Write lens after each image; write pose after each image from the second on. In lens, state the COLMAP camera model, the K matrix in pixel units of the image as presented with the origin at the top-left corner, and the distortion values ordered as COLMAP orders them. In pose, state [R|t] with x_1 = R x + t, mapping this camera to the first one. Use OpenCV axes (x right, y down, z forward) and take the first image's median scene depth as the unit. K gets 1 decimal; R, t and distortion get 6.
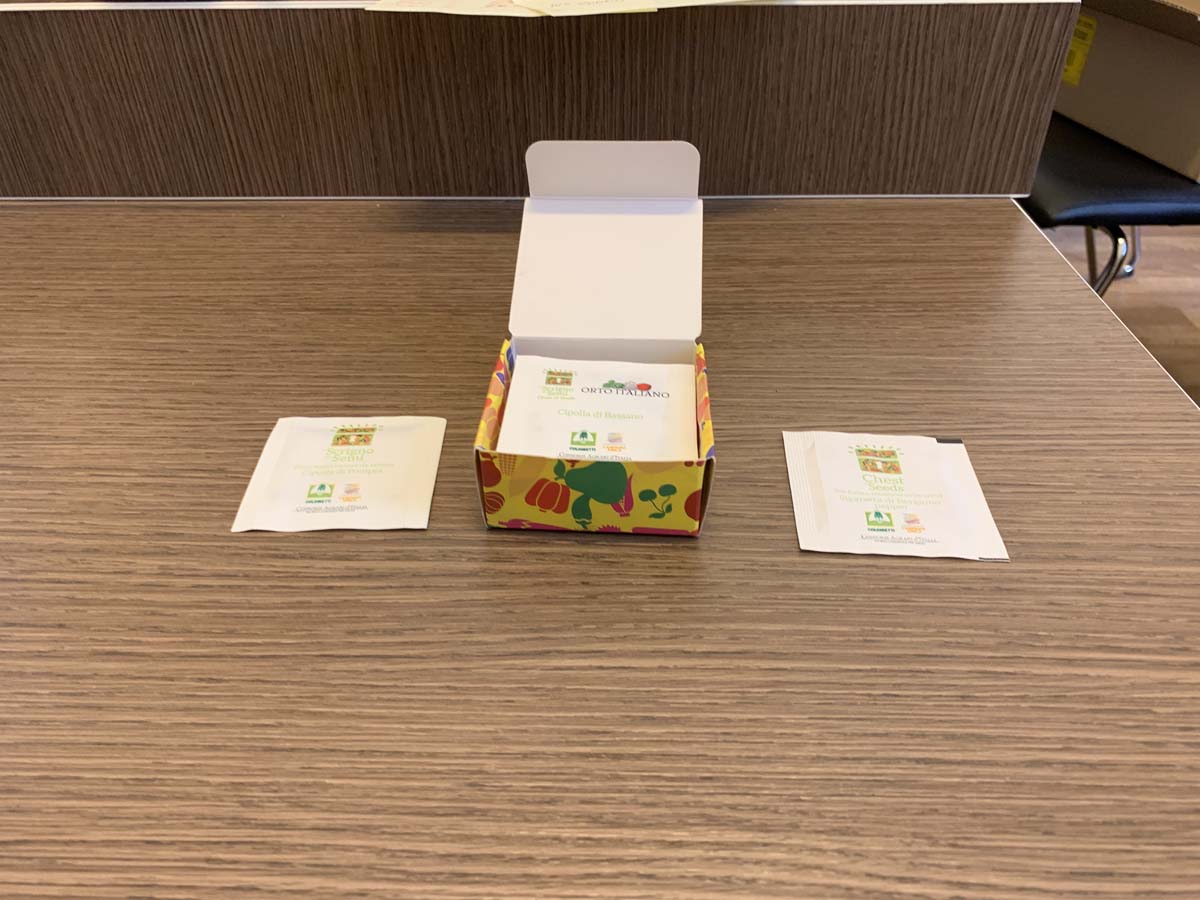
lens RADIAL K [[938.0, 0, 596.9], [0, 938.0, 422.3], [0, 0, 1]] dist [-0.014210, 0.007187]
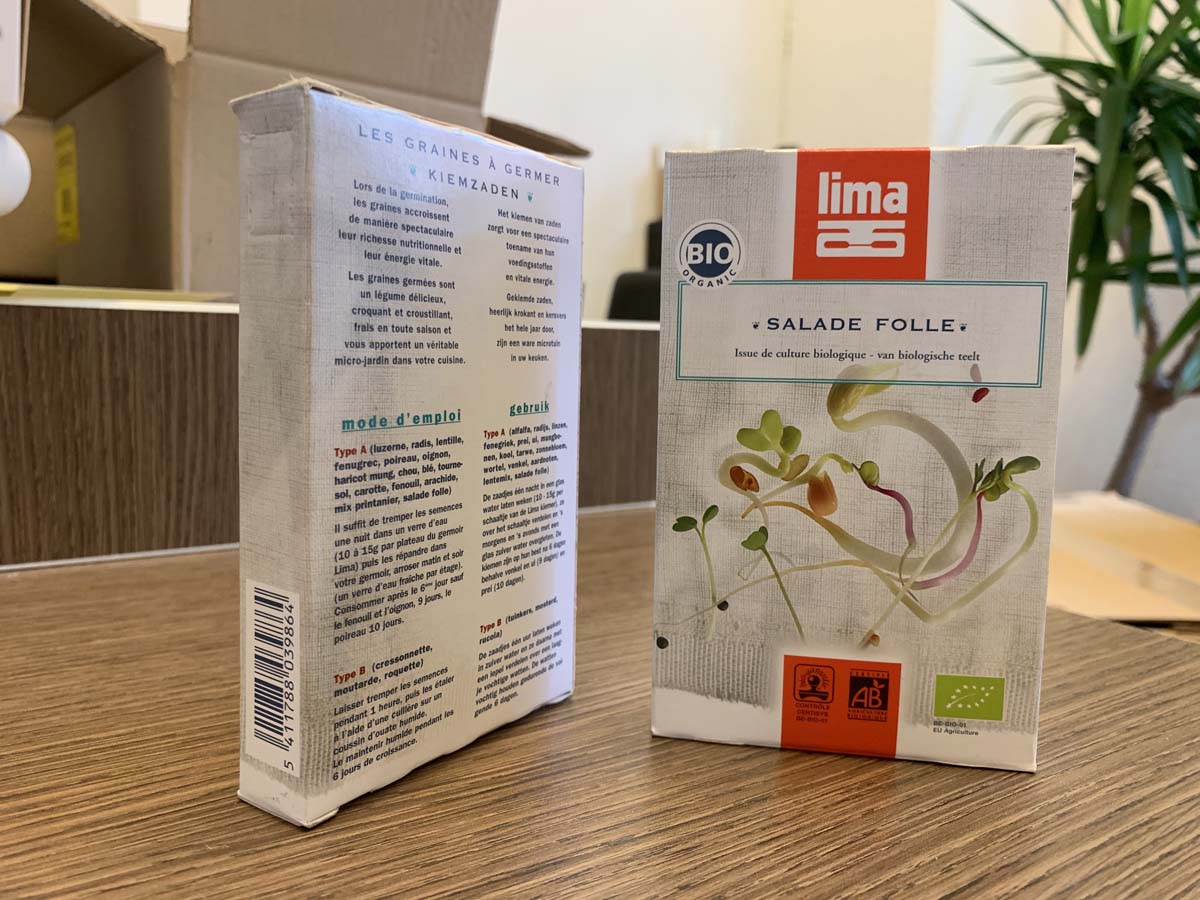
lens RADIAL K [[938.0, 0, 594.3], [0, 938.0, 438.4], [0, 0, 1]] dist [-0.014210, 0.007187]
pose [[0.813385, -0.028286, 0.581038, -0.417866], [0.311021, 0.865218, -0.393272, 0.161014], [-0.491600, 0.500597, 0.712553, 0.551682]]
